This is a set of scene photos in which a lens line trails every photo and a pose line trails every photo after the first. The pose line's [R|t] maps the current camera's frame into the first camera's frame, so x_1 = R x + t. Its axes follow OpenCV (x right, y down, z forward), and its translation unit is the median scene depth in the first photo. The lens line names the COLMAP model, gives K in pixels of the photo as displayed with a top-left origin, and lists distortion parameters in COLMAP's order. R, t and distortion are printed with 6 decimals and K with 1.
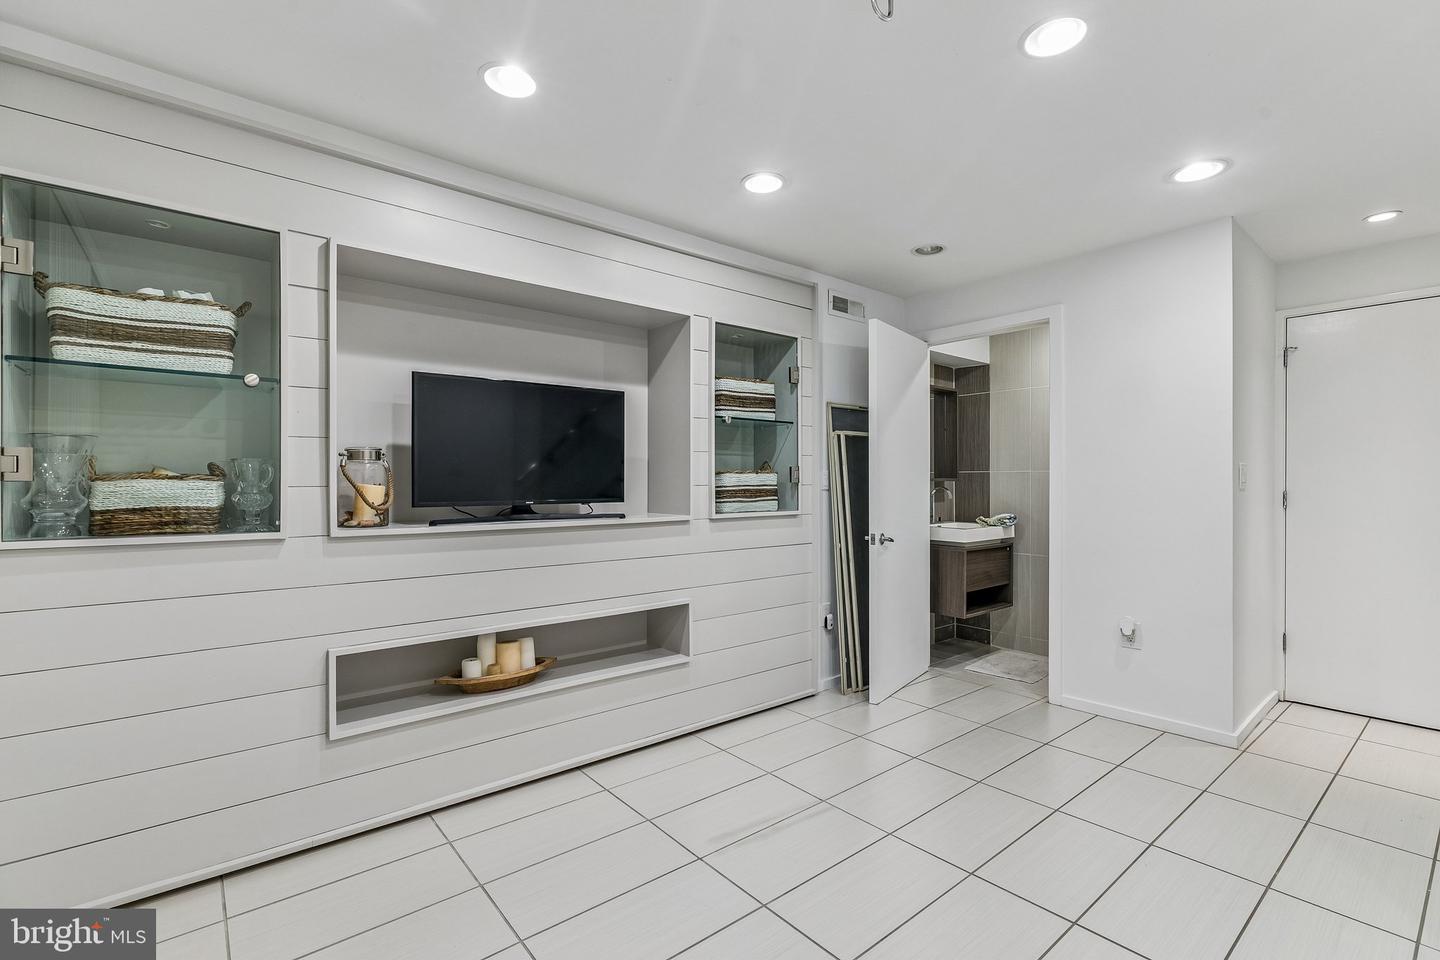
lens RADIAL K [[650.0, 0, 716.7], [0, 650.0, 479.7], [0, 0, 1]] dist [0.000372, 0.000030]
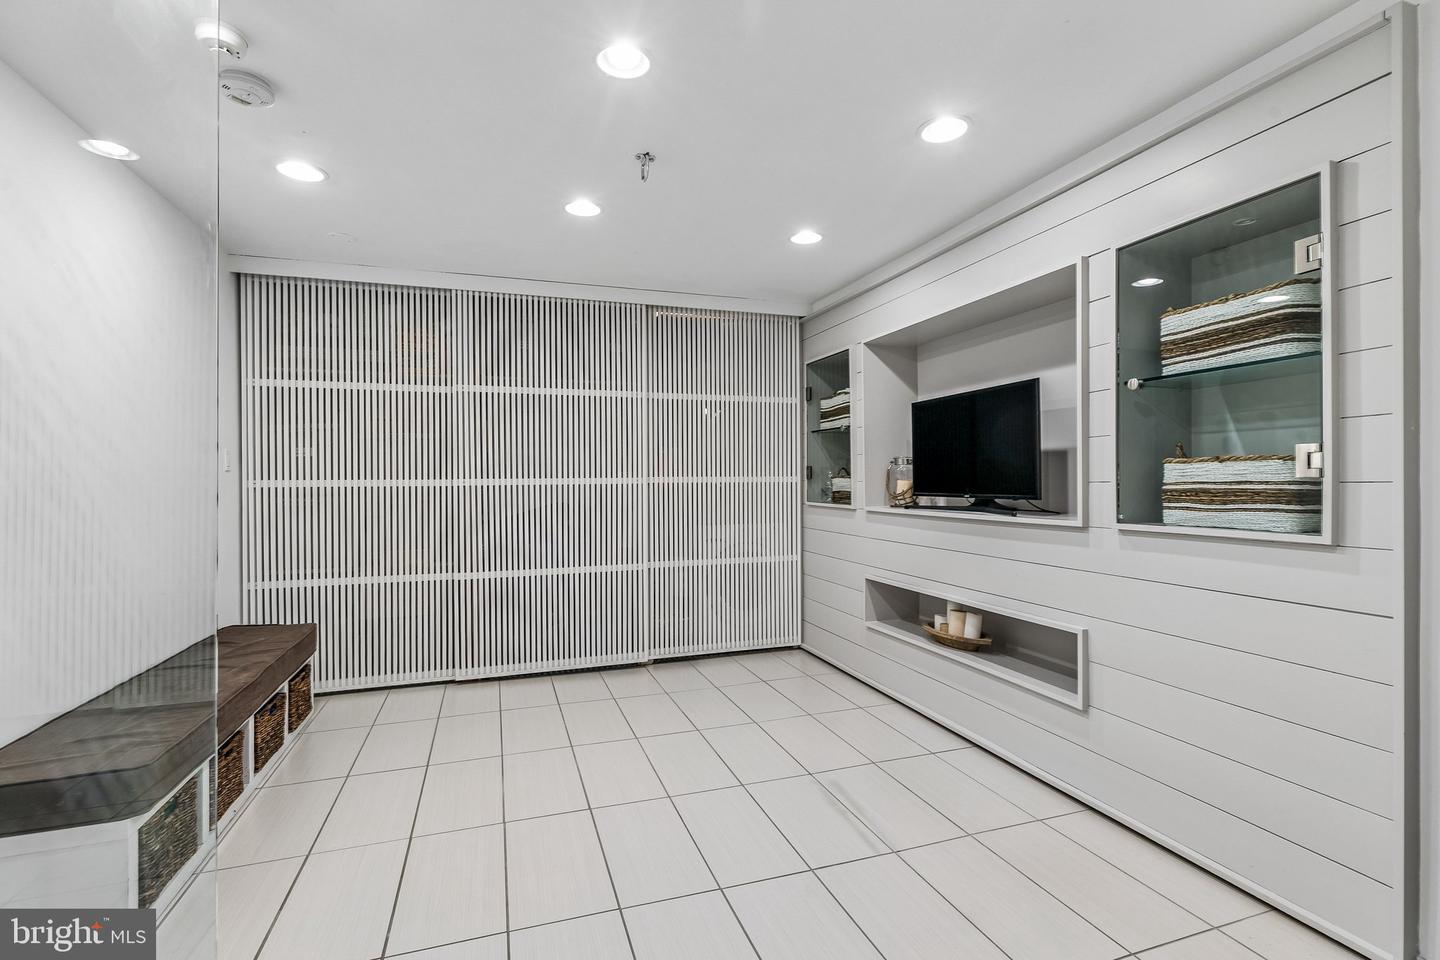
lens RADIAL K [[650.0, 0, 716.7], [0, 650.0, 479.7], [0, 0, 1]] dist [0.000372, 0.000030]
pose [[-0.350373, -0.003304, -0.936604, 0.808890], [0.002401, 0.999987, -0.004426, 0.008125], [0.936607, -0.003800, -0.350360, 0.838603]]
